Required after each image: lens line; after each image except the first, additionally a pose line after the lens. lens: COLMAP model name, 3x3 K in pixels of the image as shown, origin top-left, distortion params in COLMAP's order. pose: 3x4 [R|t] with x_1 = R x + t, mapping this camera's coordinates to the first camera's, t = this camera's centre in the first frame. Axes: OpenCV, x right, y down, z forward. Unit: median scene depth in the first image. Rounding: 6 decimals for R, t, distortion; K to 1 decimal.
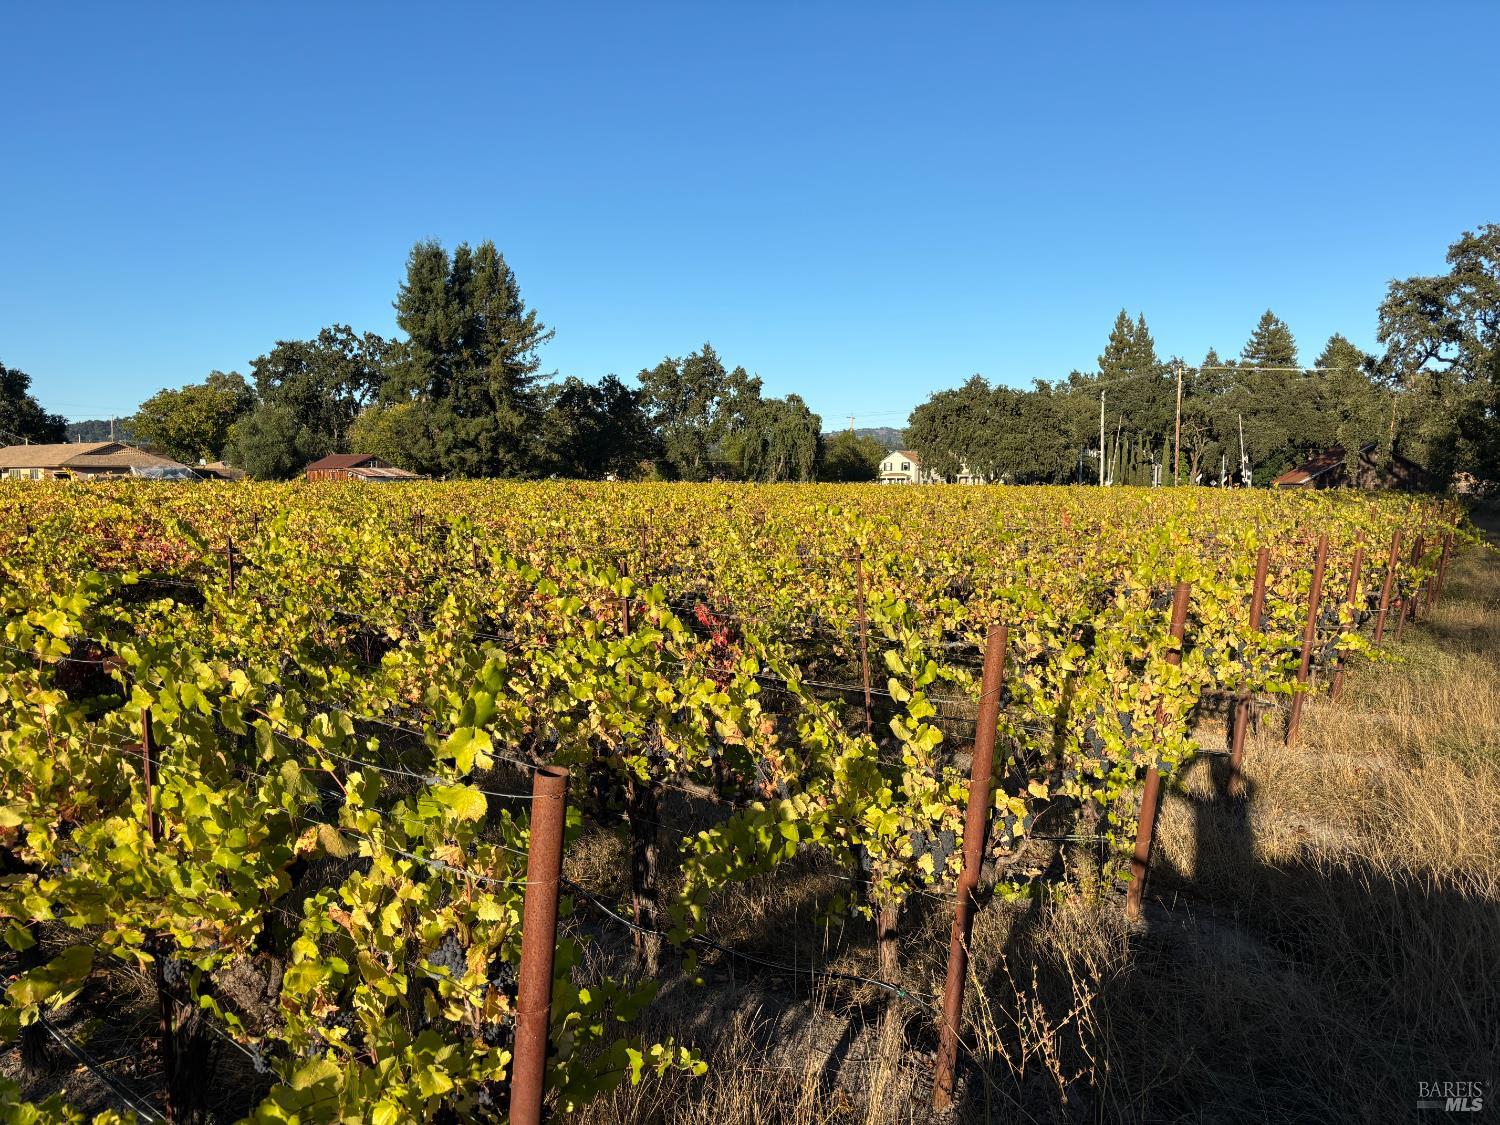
lens RADIAL K [[1117.2, 0, 746.5], [0, 1117.2, 588.1], [0, 0, 1]] dist [0.048893, -0.054976]
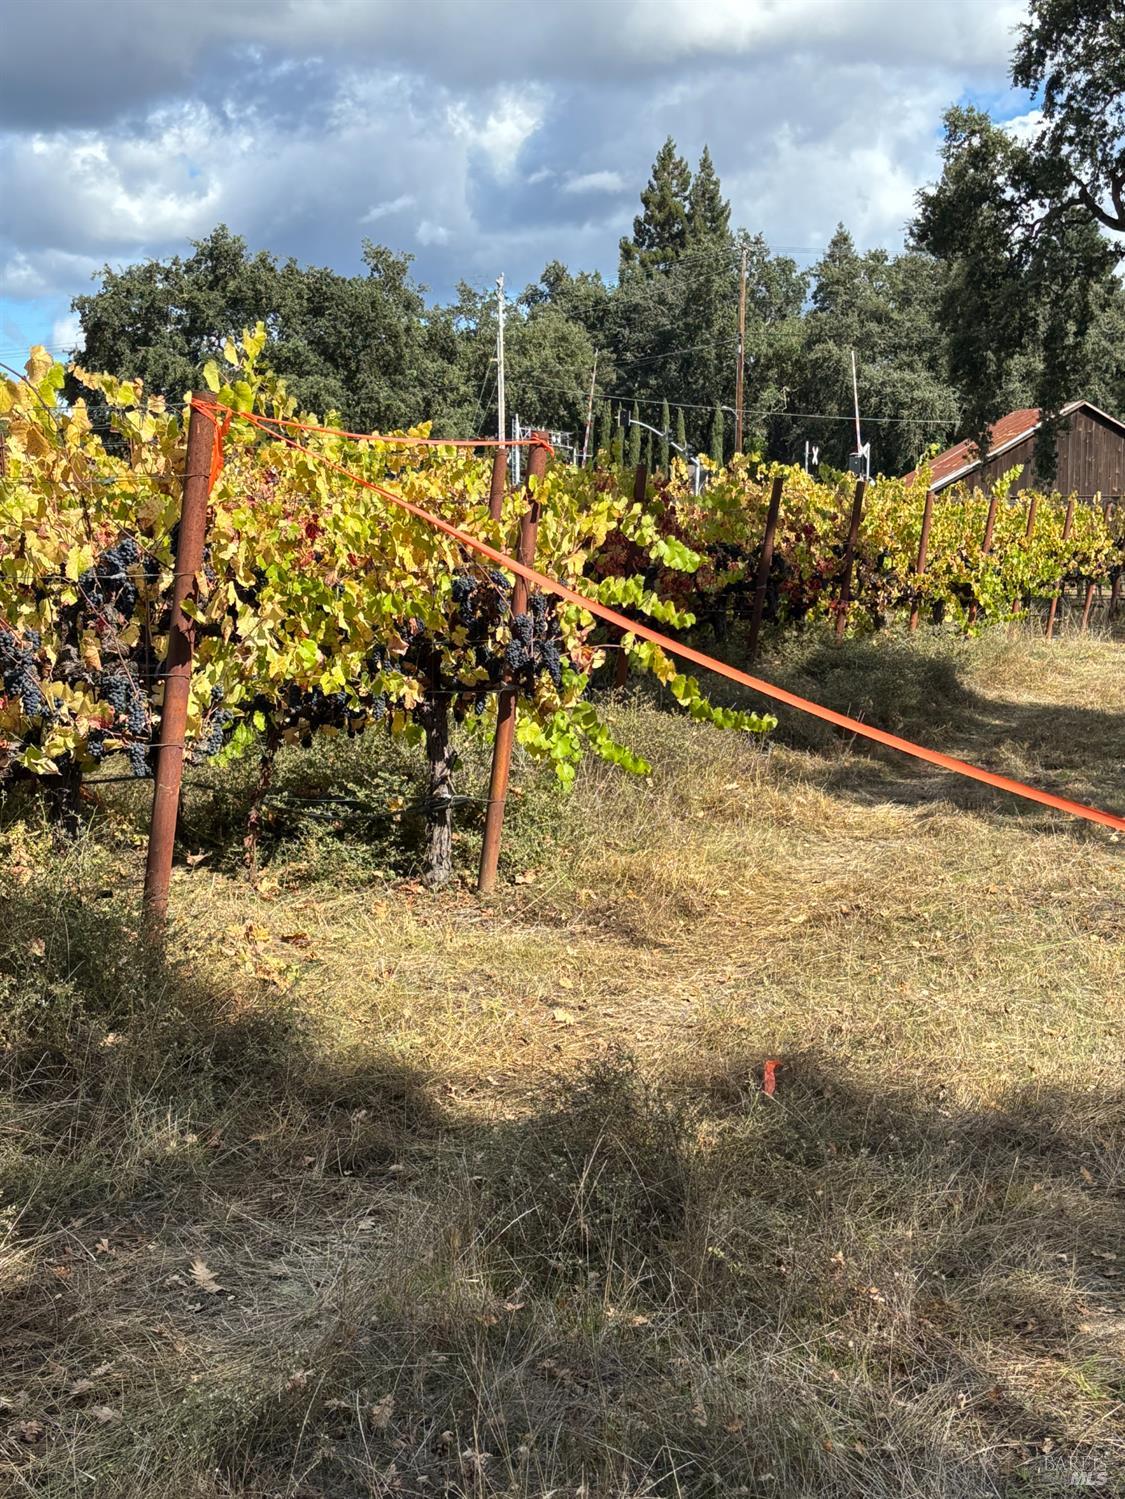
lens RADIAL K [[2015.3, 0, 574.6], [0, 2015.3, 746.3], [0, 0, 1]] dist [0.101820, 0.000000]
pose [[0.980143, -0.018263, 0.197450, 0.130093], [0.014784, 0.999709, 0.019078, -0.010747], [-0.197741, -0.015780, 0.980127, 0.178616]]
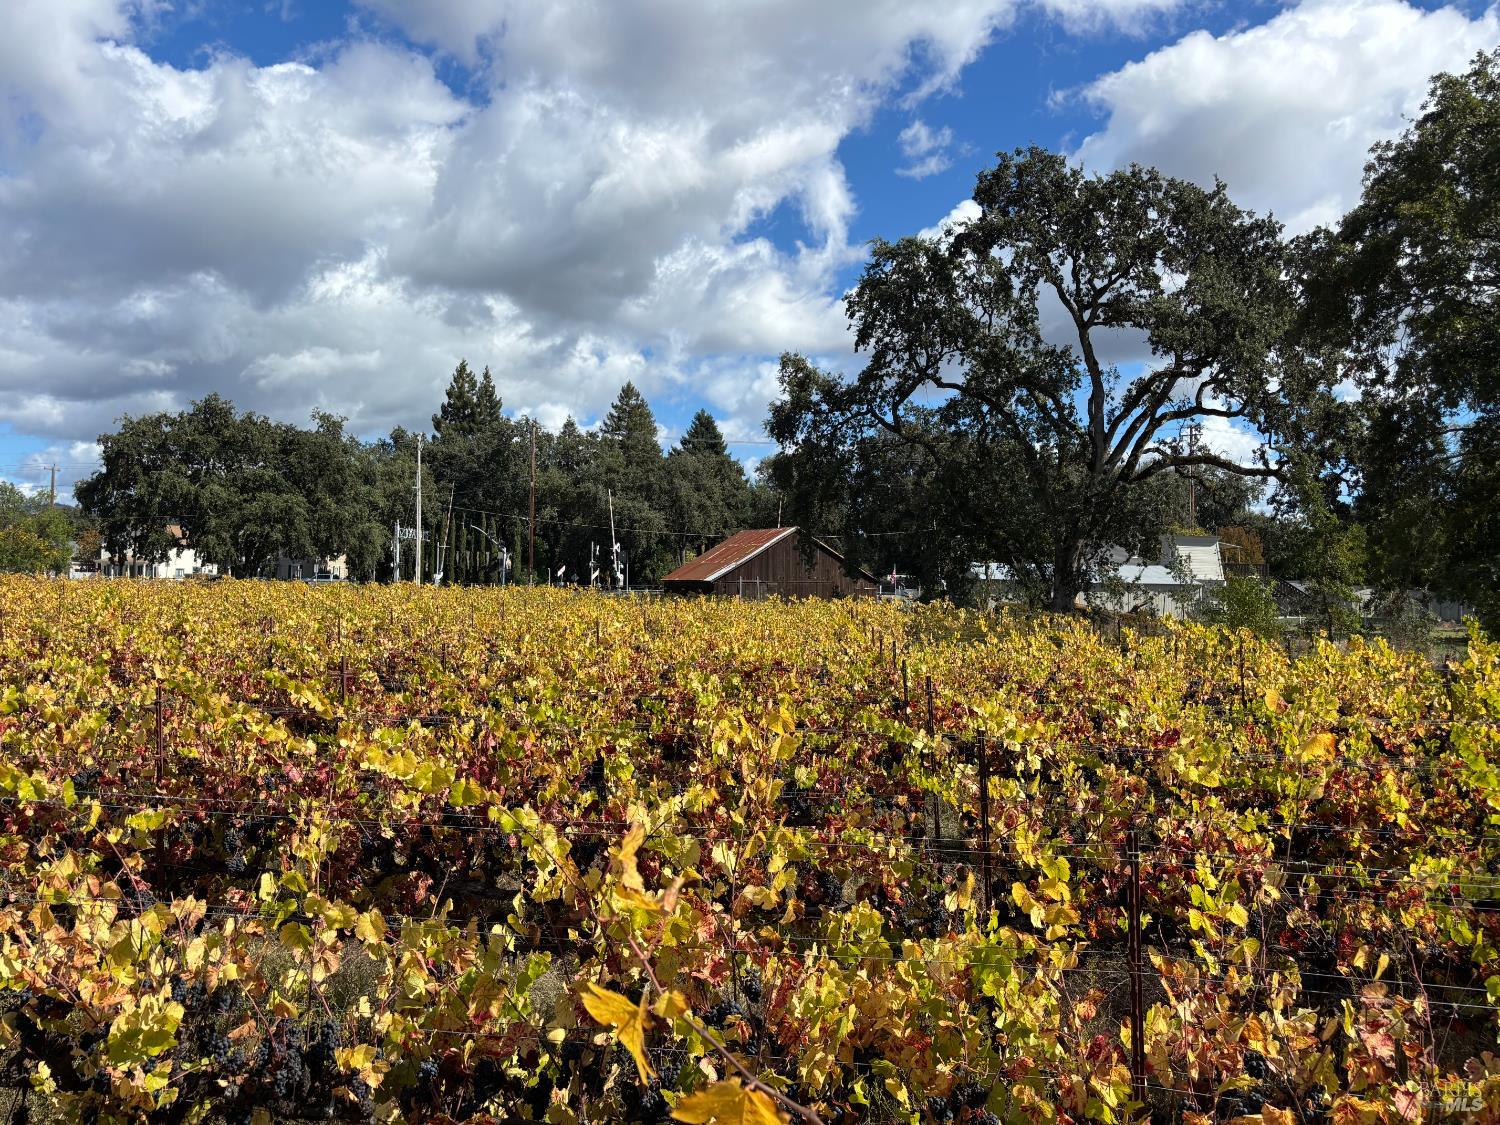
lens RADIAL K [[1117.2, 0, 751.8], [0, 1117.2, 562.8], [0, 0, 1]] dist [0.048893, -0.054976]
pose [[0.847401, 0.017771, 0.530656, 0.094273], [0.037995, 0.994848, -0.093991, -0.023900], [-0.529592, 0.099810, 0.842360, 0.251439]]
